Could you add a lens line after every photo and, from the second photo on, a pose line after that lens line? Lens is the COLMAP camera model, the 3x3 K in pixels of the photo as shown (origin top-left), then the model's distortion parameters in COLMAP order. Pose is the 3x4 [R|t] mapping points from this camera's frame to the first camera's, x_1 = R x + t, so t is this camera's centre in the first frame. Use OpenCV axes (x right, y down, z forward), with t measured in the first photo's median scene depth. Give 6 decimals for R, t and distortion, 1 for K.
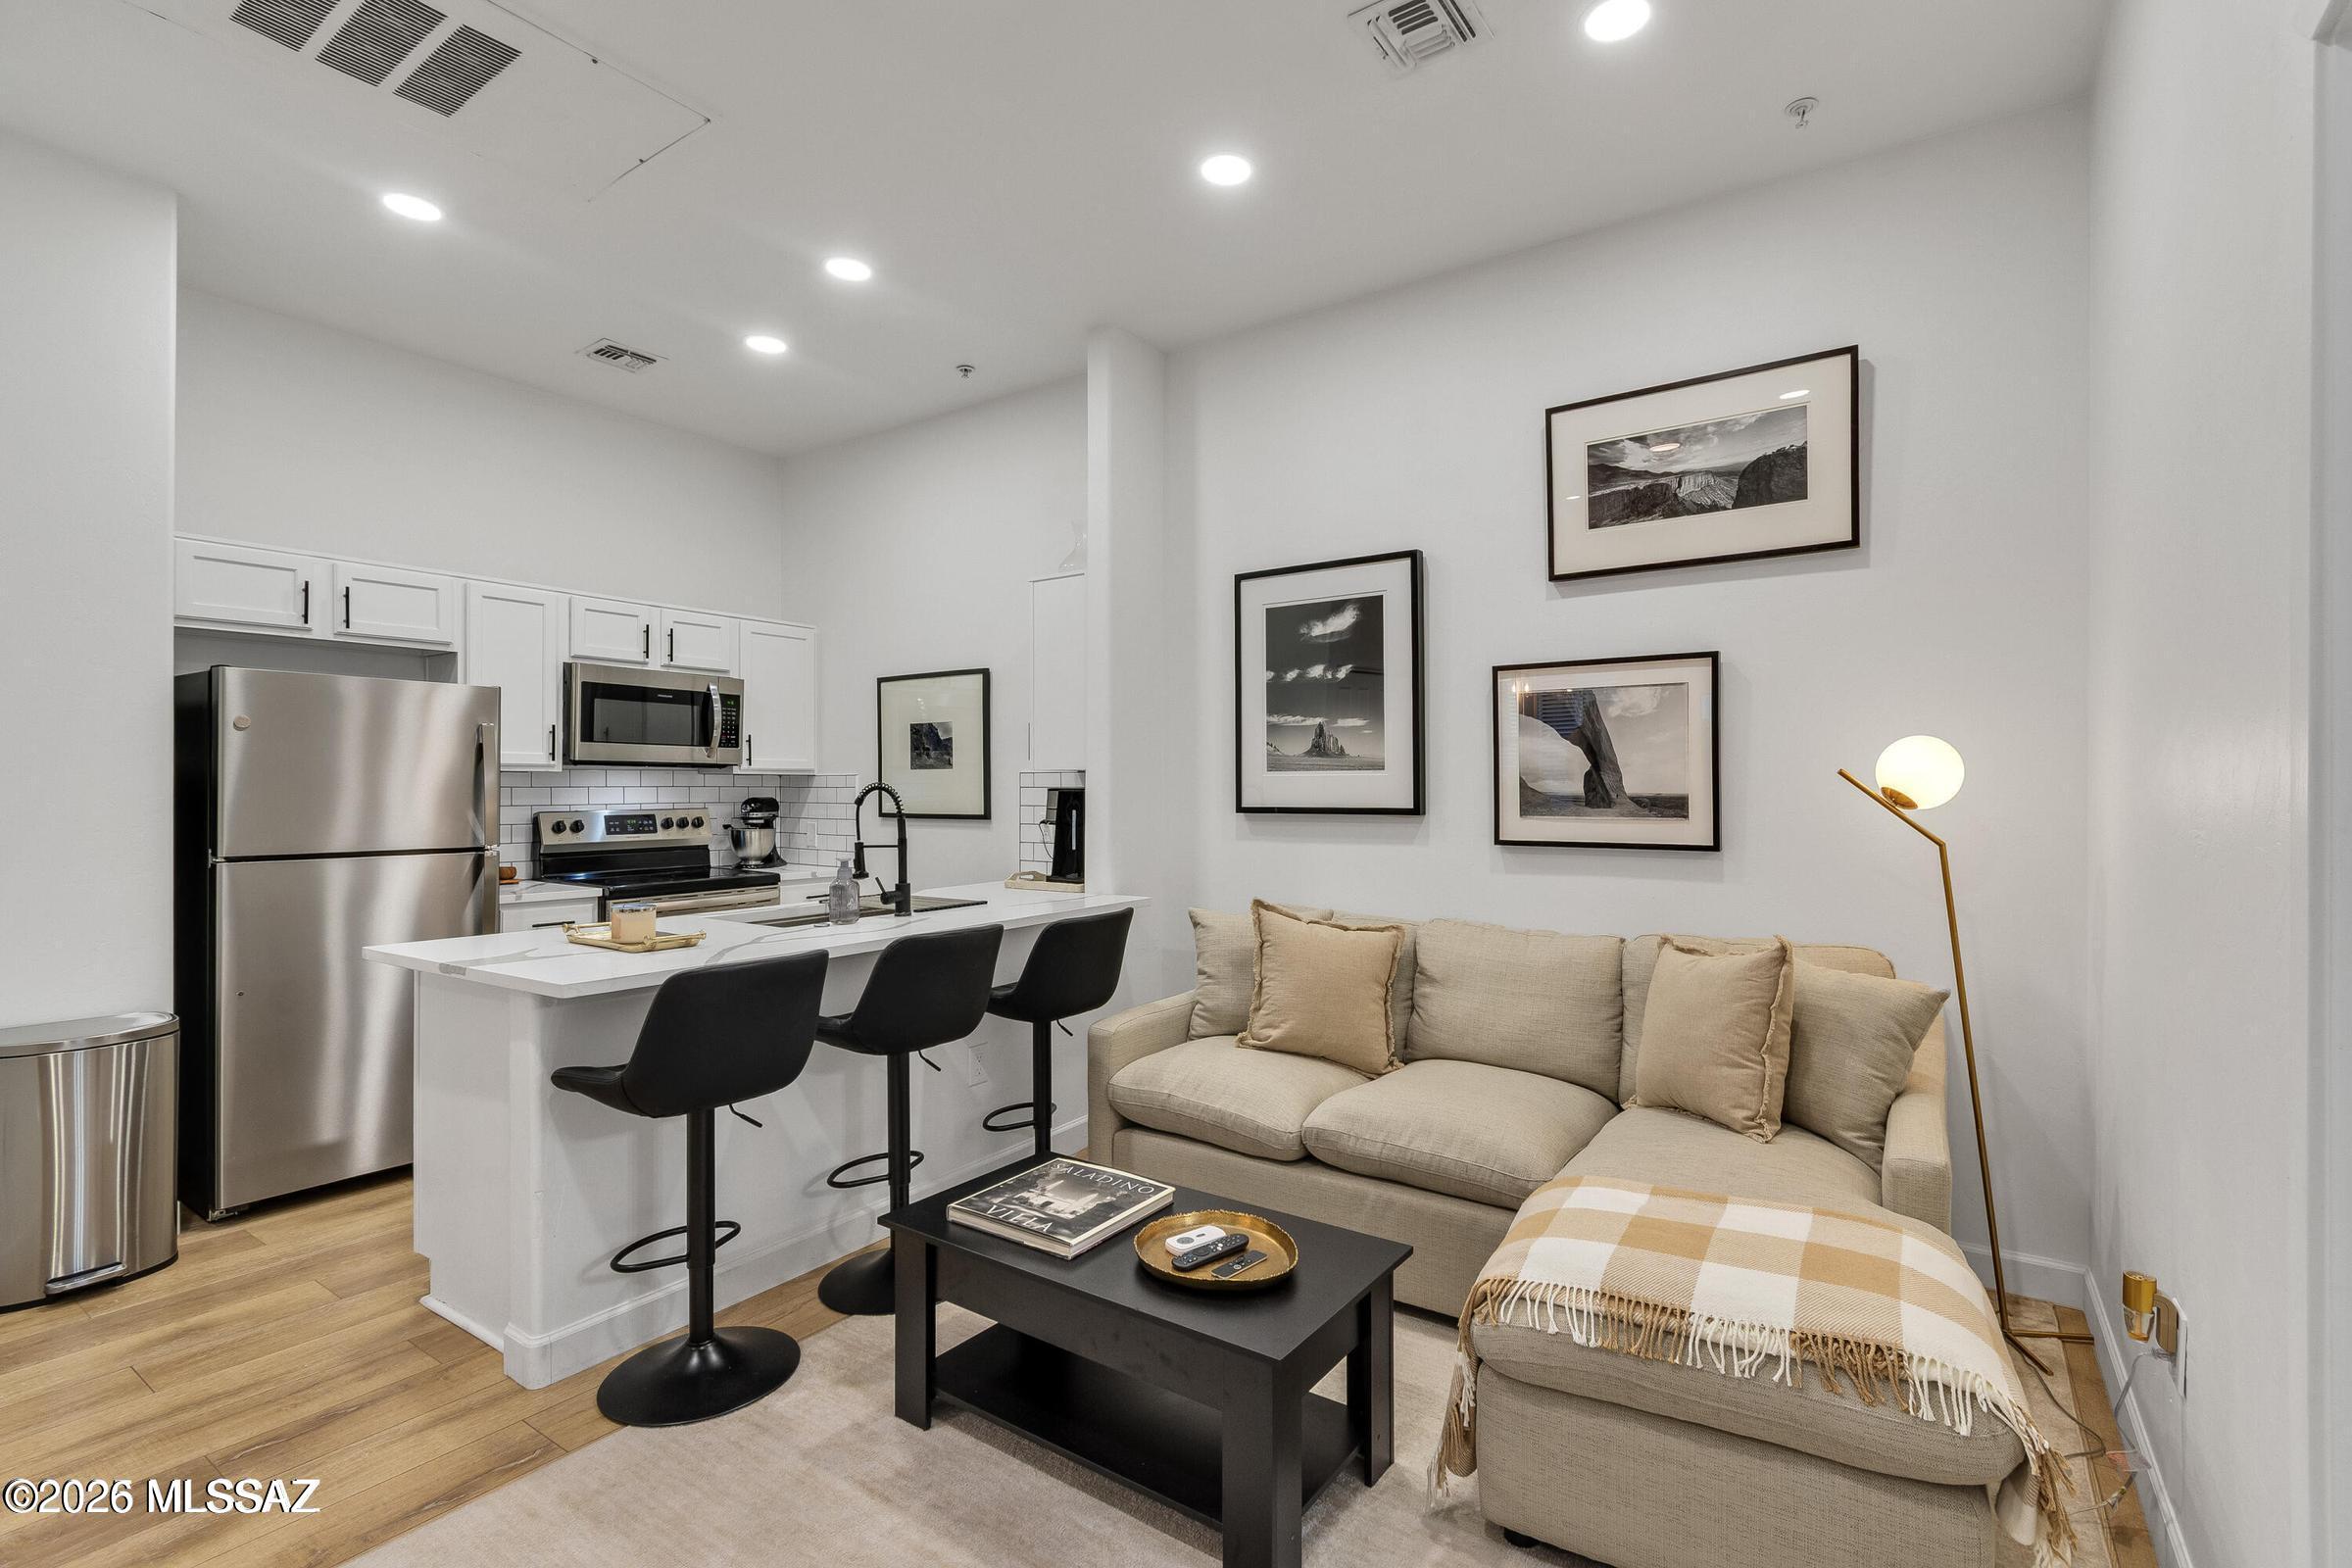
lens RADIAL K [[1070.0, 0, 1184.5], [0, 1070.0, 790.1], [0, 0, 1]] dist [0.002629, 0.000148]
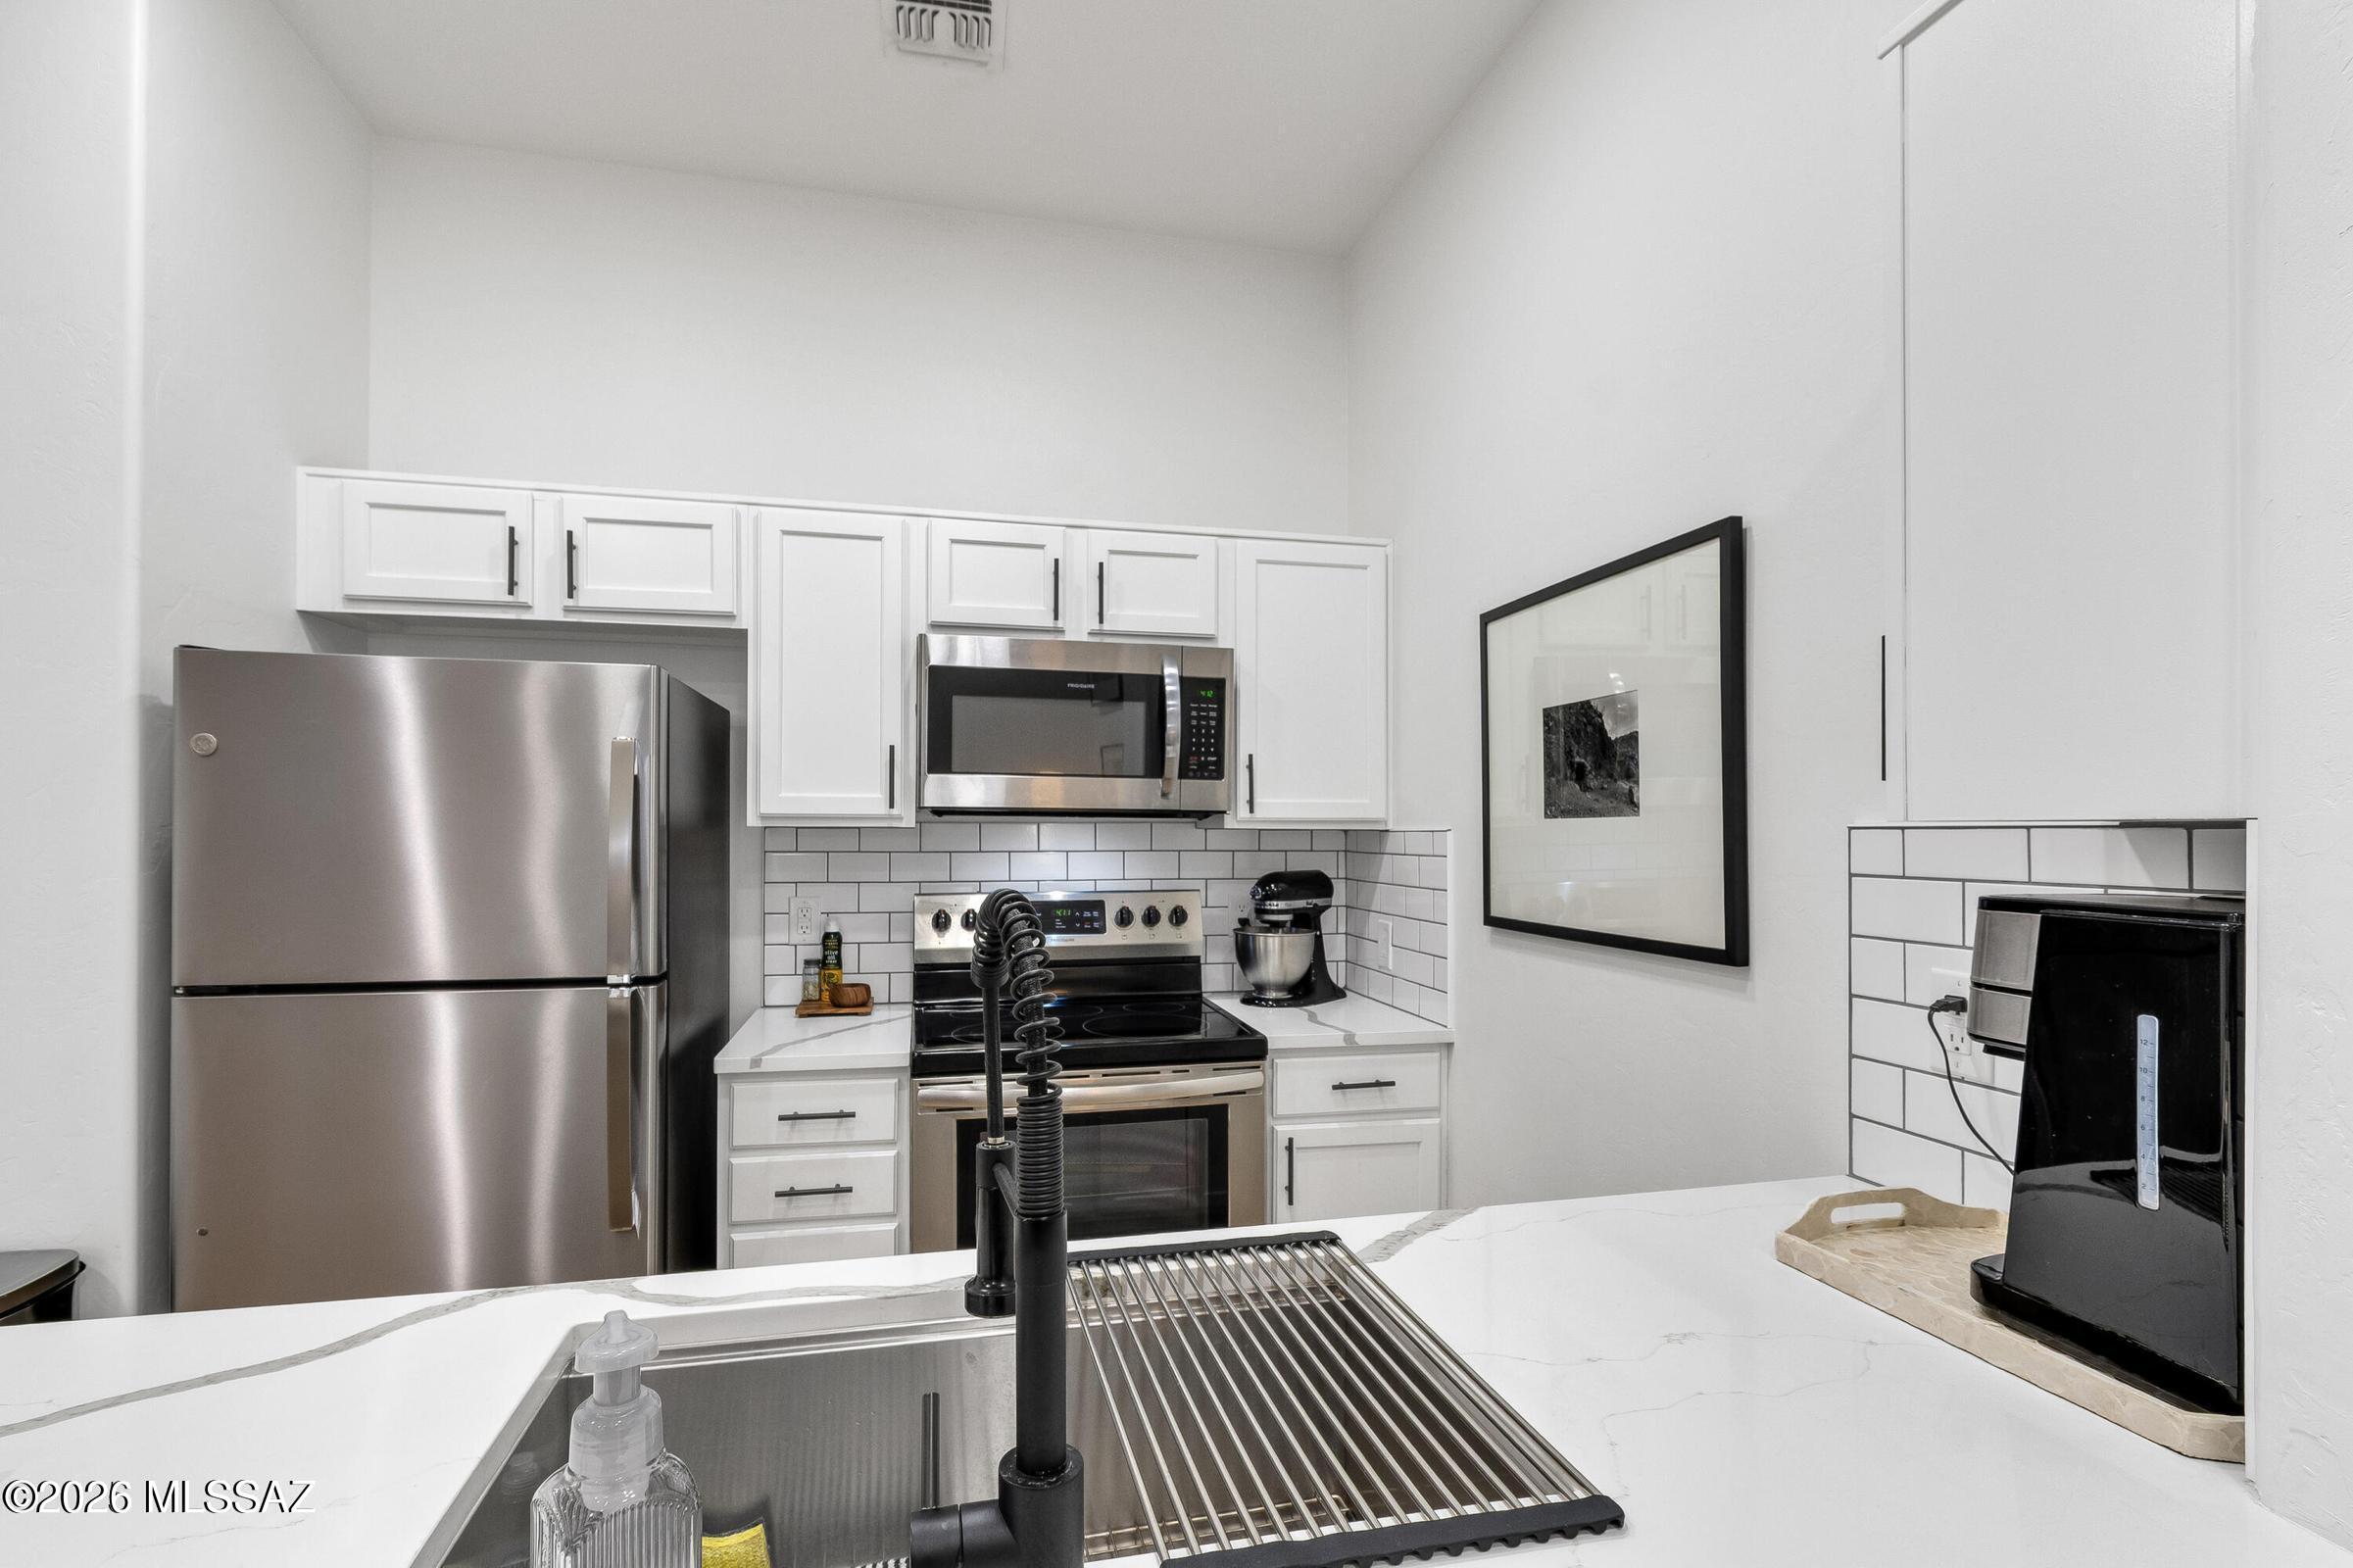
lens RADIAL K [[1071.7, 0, 1168.0], [0, 1071.7, 822.5], [0, 0, 1]] dist [0.000863, 0.000050]
pose [[0.743149, -0.004522, -0.669111, -0.113008], [-0.003662, 0.999935, -0.010825, -0.016467], [0.669116, 0.010495, 0.743084, 0.778207]]
